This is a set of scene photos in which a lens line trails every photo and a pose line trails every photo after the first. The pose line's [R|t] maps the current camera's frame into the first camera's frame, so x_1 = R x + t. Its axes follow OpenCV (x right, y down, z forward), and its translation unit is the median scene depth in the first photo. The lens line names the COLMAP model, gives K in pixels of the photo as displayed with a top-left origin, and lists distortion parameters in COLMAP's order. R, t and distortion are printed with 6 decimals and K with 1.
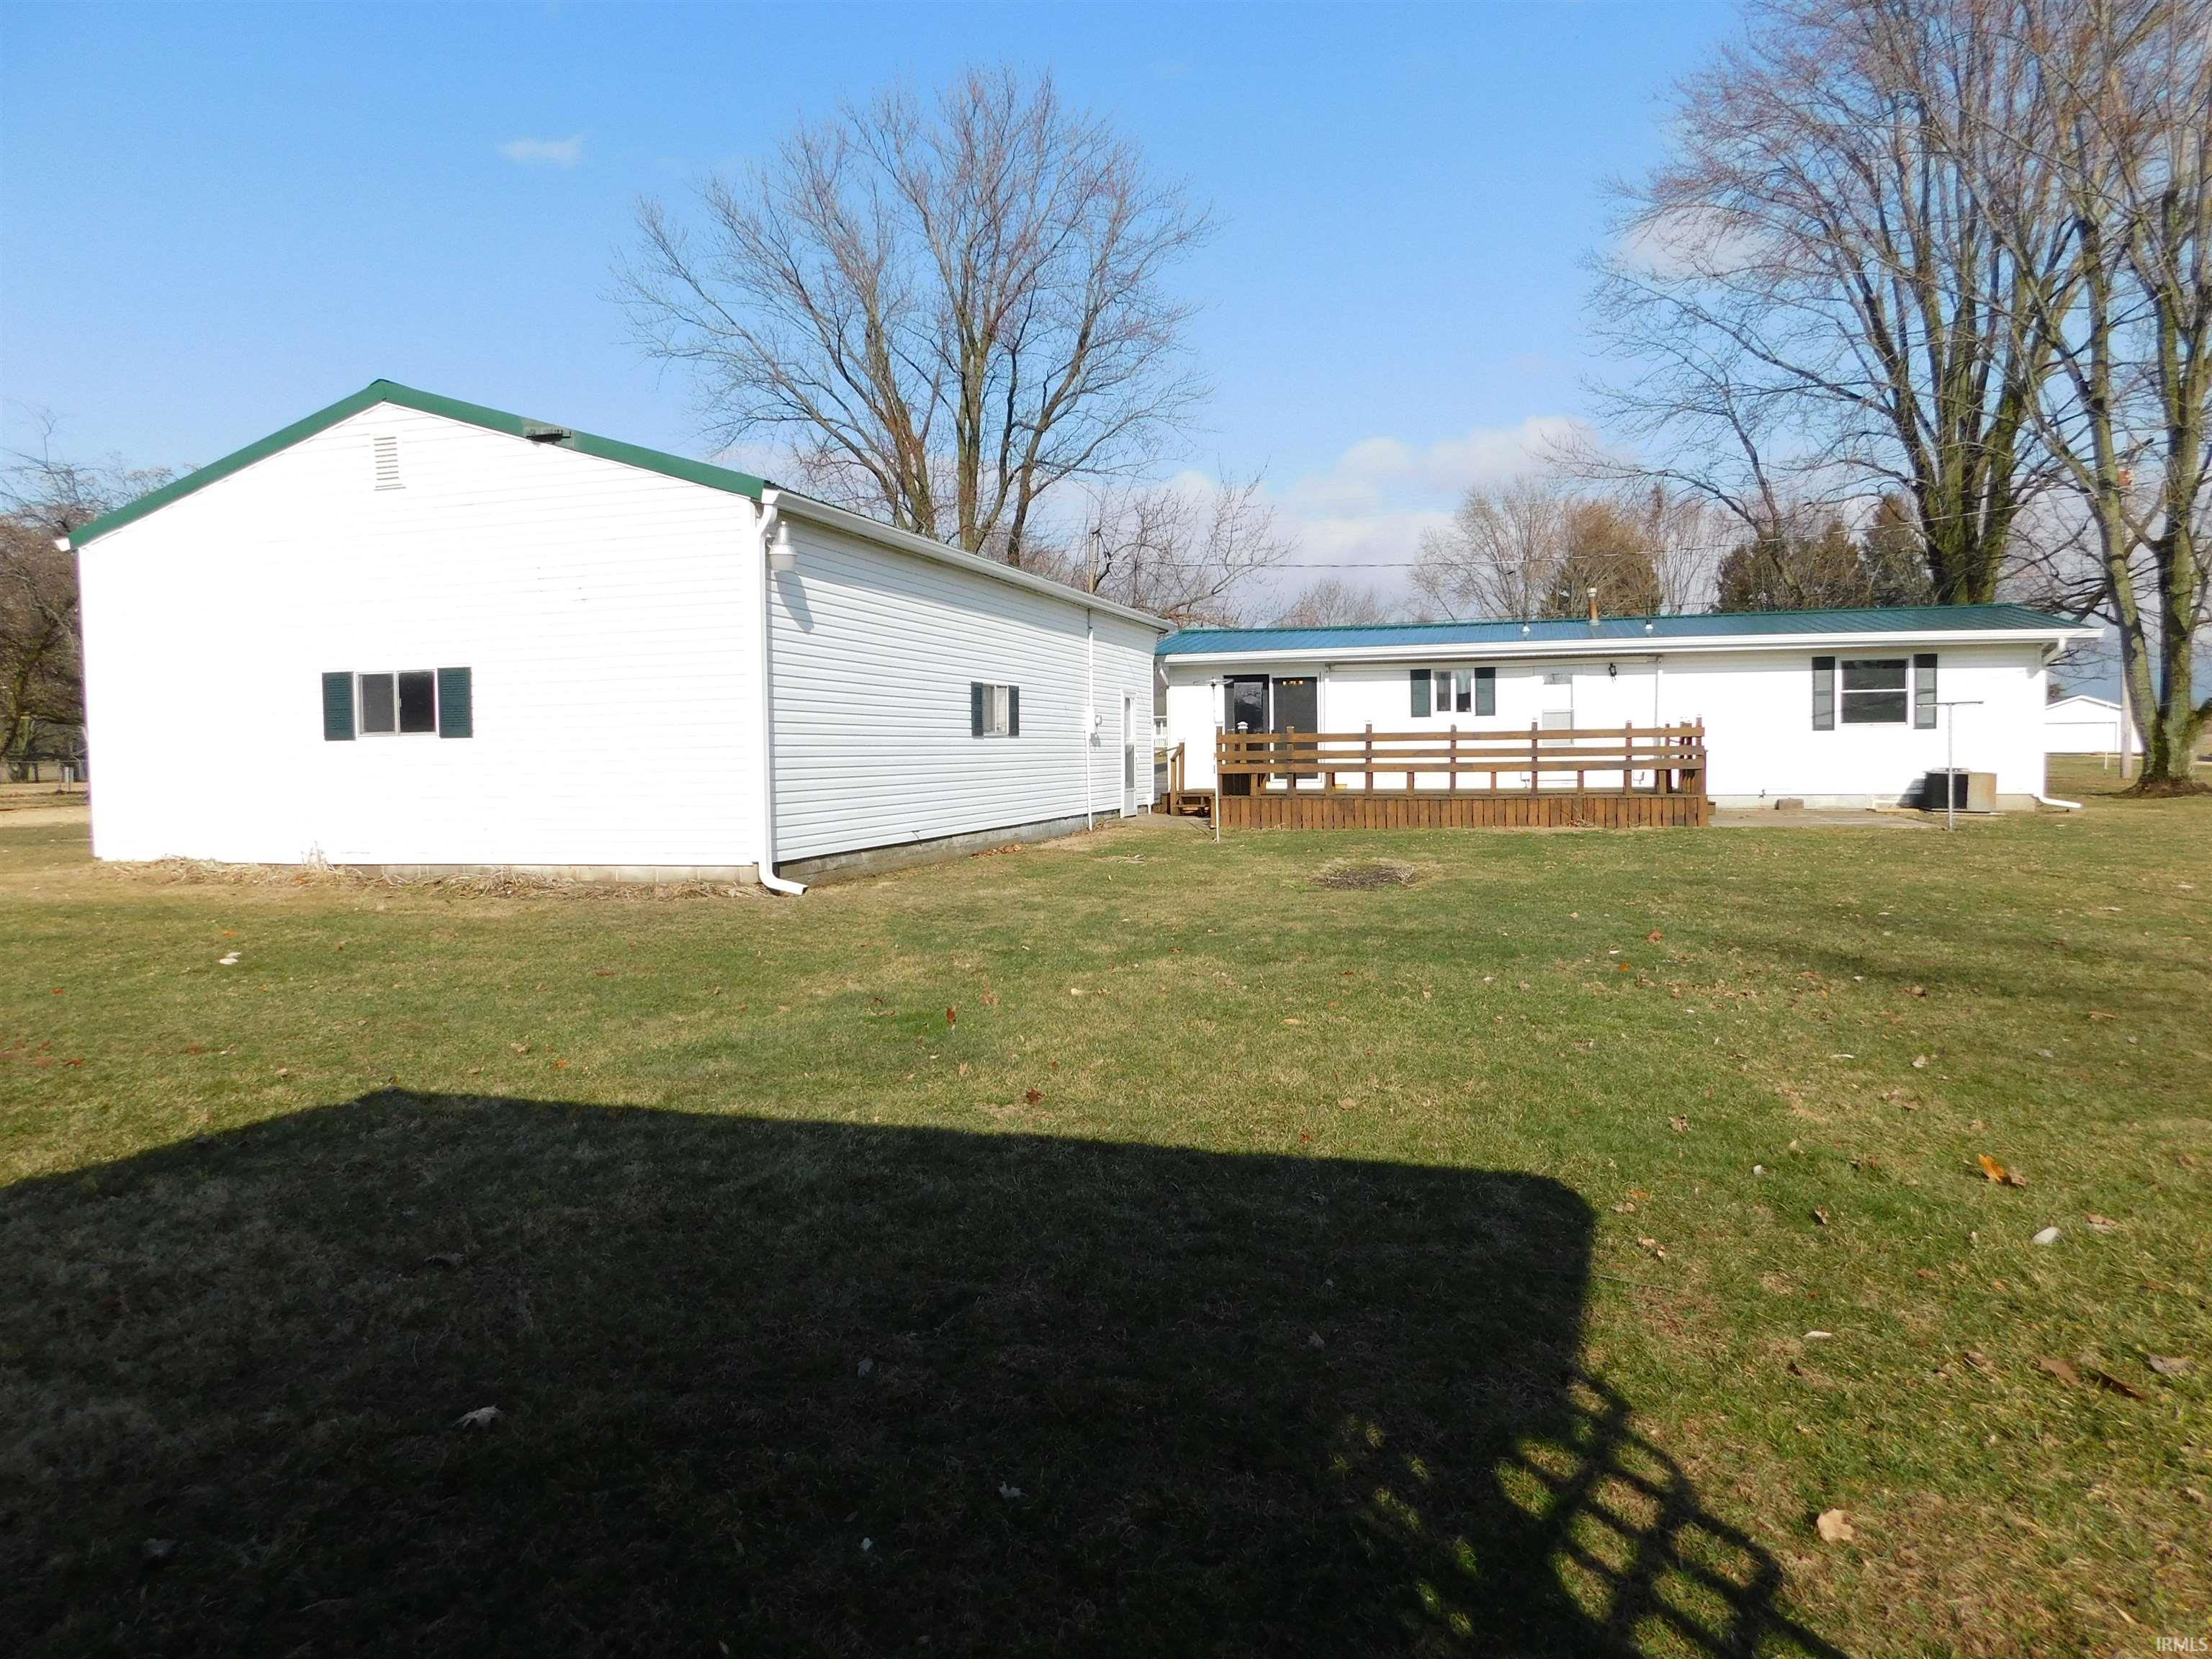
lens RADIAL K [[1468.6, 0, 1106.3], [0, 1468.6, 821.9], [0, 0, 1]] dist [-0.048925, 0.019309]
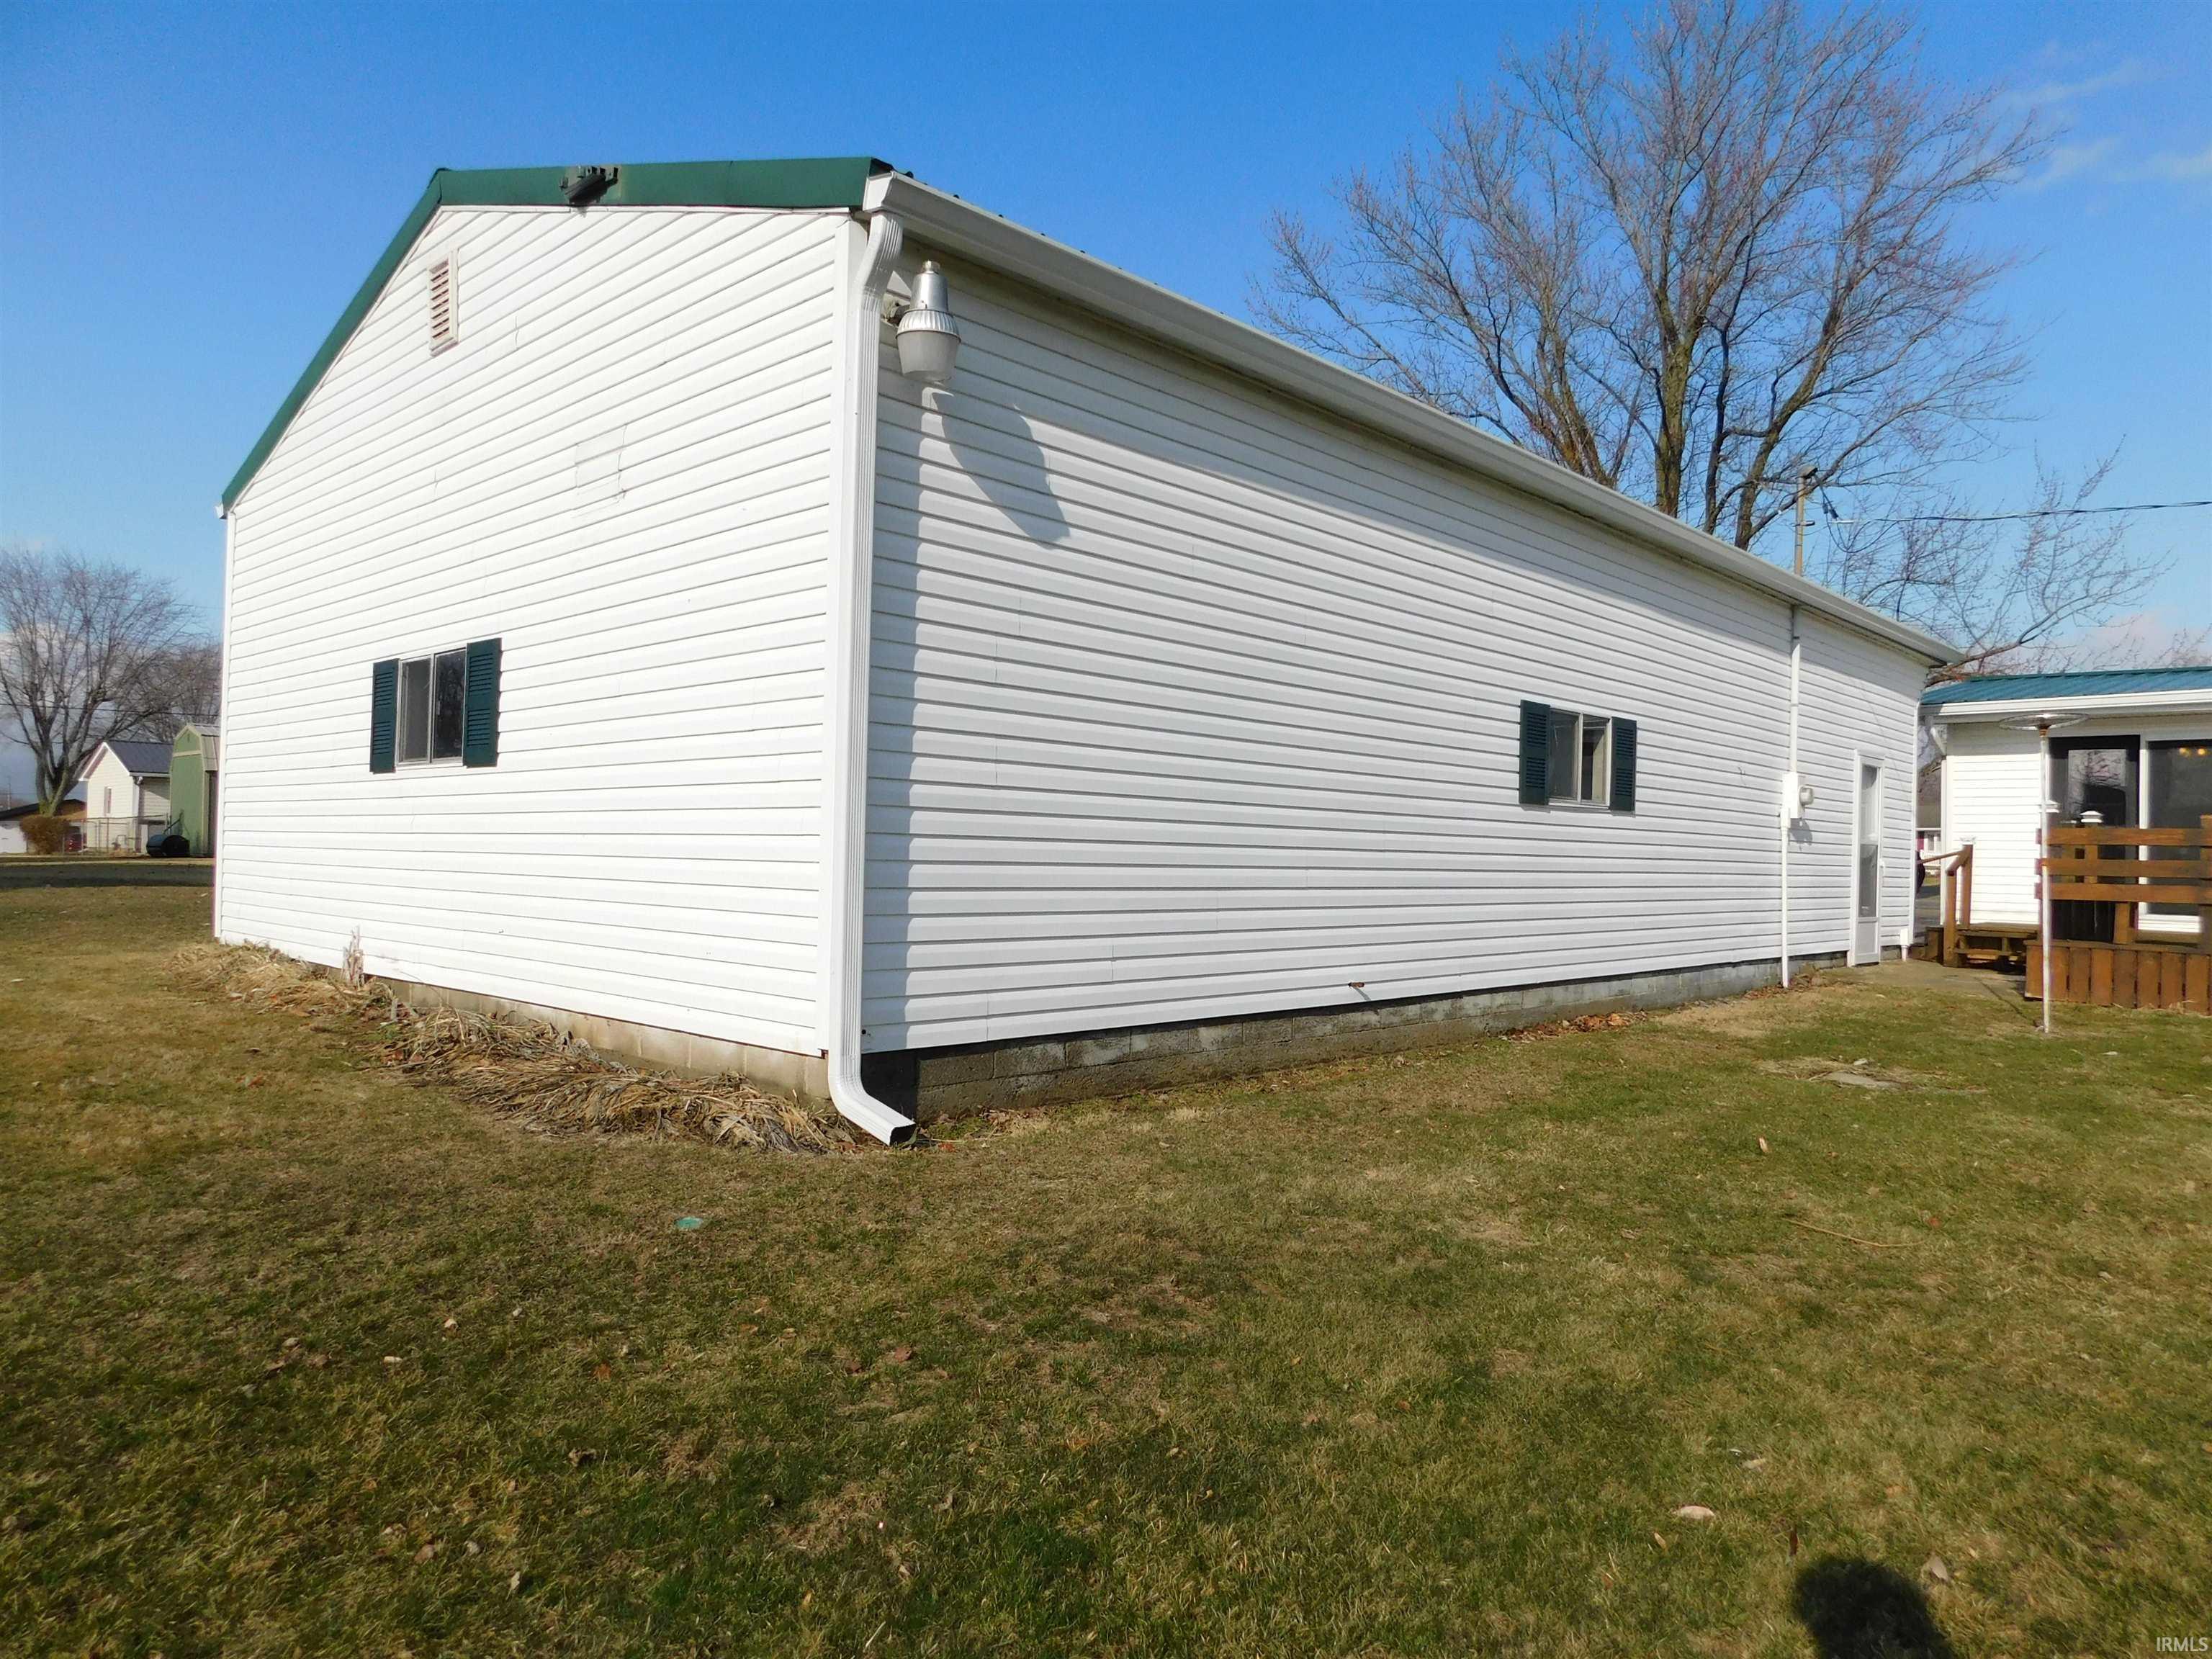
lens RADIAL K [[1468.6, 0, 1098.8], [0, 1468.6, 832.9], [0, 0, 1]] dist [-0.048925, 0.019309]
pose [[0.883415, 0.028765, -0.467707, 0.014181], [-0.058229, 0.997117, -0.048659, -0.009652], [0.464959, 0.070220, 0.882543, 0.322265]]
